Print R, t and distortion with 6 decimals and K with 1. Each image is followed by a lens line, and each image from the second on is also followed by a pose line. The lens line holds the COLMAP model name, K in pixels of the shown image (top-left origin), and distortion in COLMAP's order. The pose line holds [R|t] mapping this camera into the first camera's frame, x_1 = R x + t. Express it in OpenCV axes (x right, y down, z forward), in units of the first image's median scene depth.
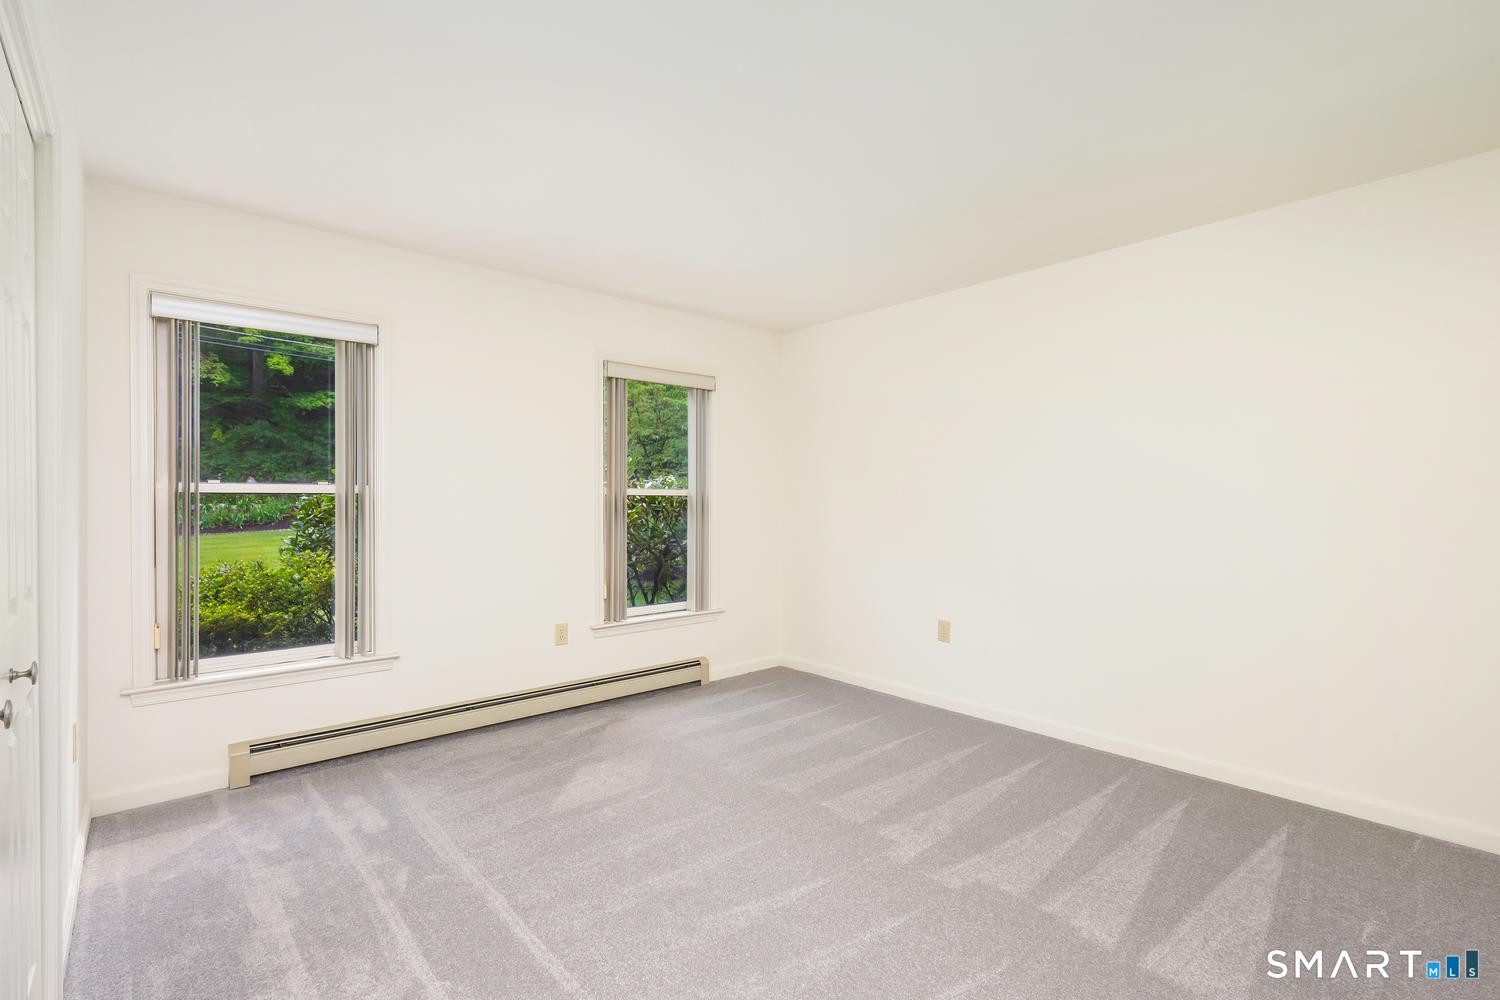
lens RADIAL K [[592.8, 0, 749.1], [0, 592.8, 509.3], [0, 0, 1]] dist [0.001176, -0.000114]
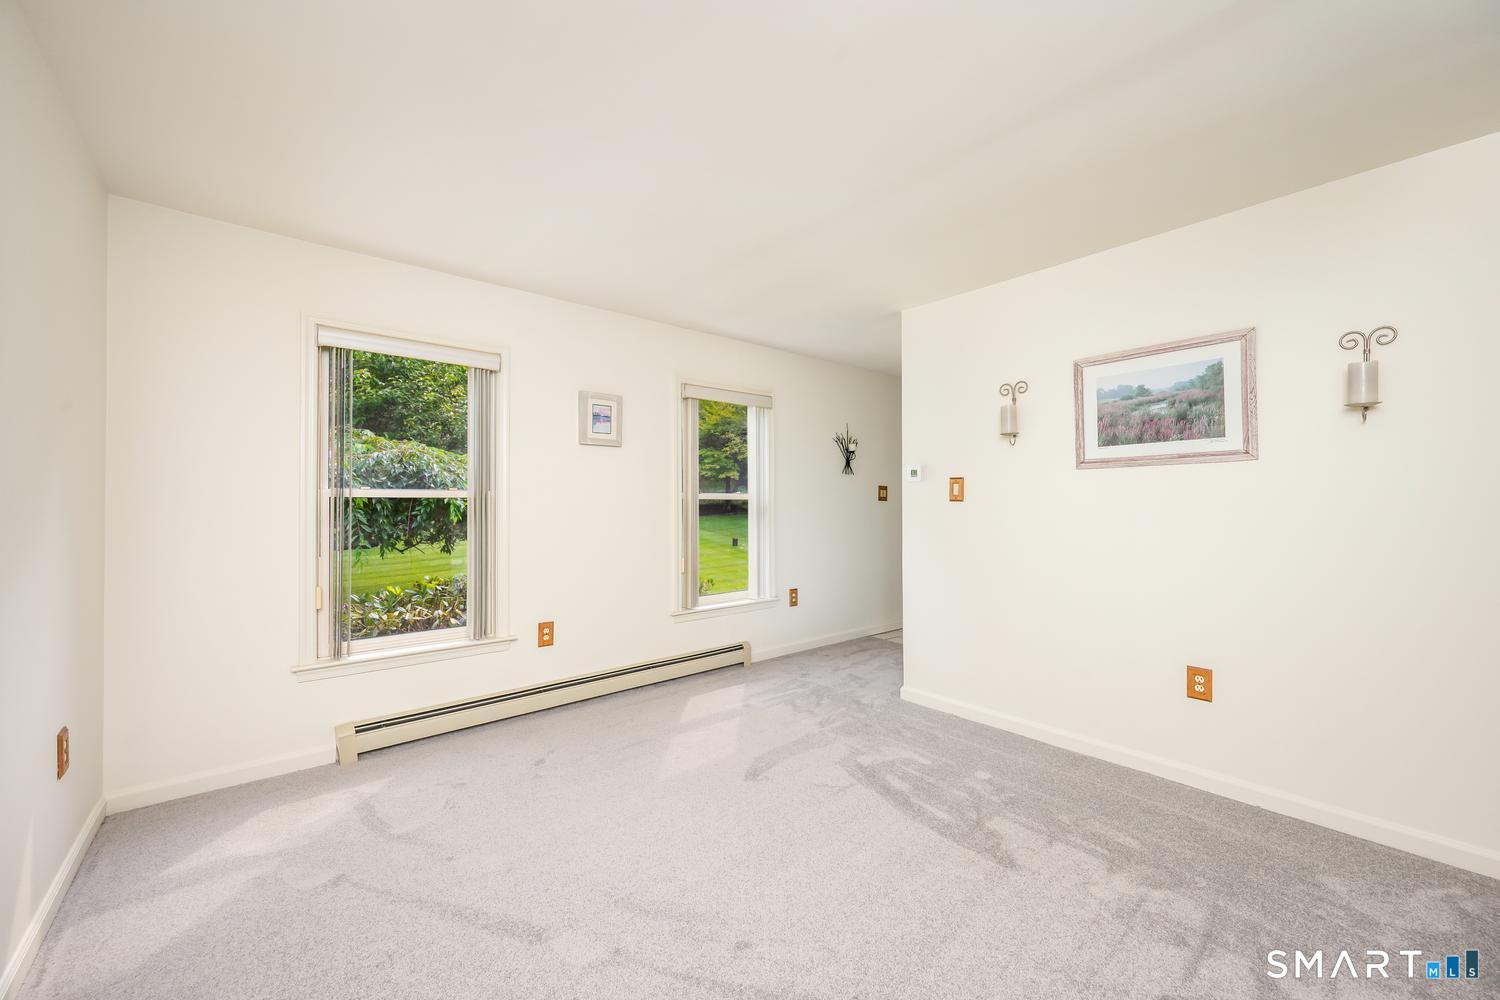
lens RADIAL K [[581.8, 0, 750.0], [0, 581.8, 500.0], [0, 0, 1]] dist [0.001443, 0.000085]
pose [[0.997145, -0.001731, 0.075487, -0.195543], [0.003266, 0.999790, -0.020207, 0.001666], [-0.075437, 0.020395, 0.996942, -0.148790]]
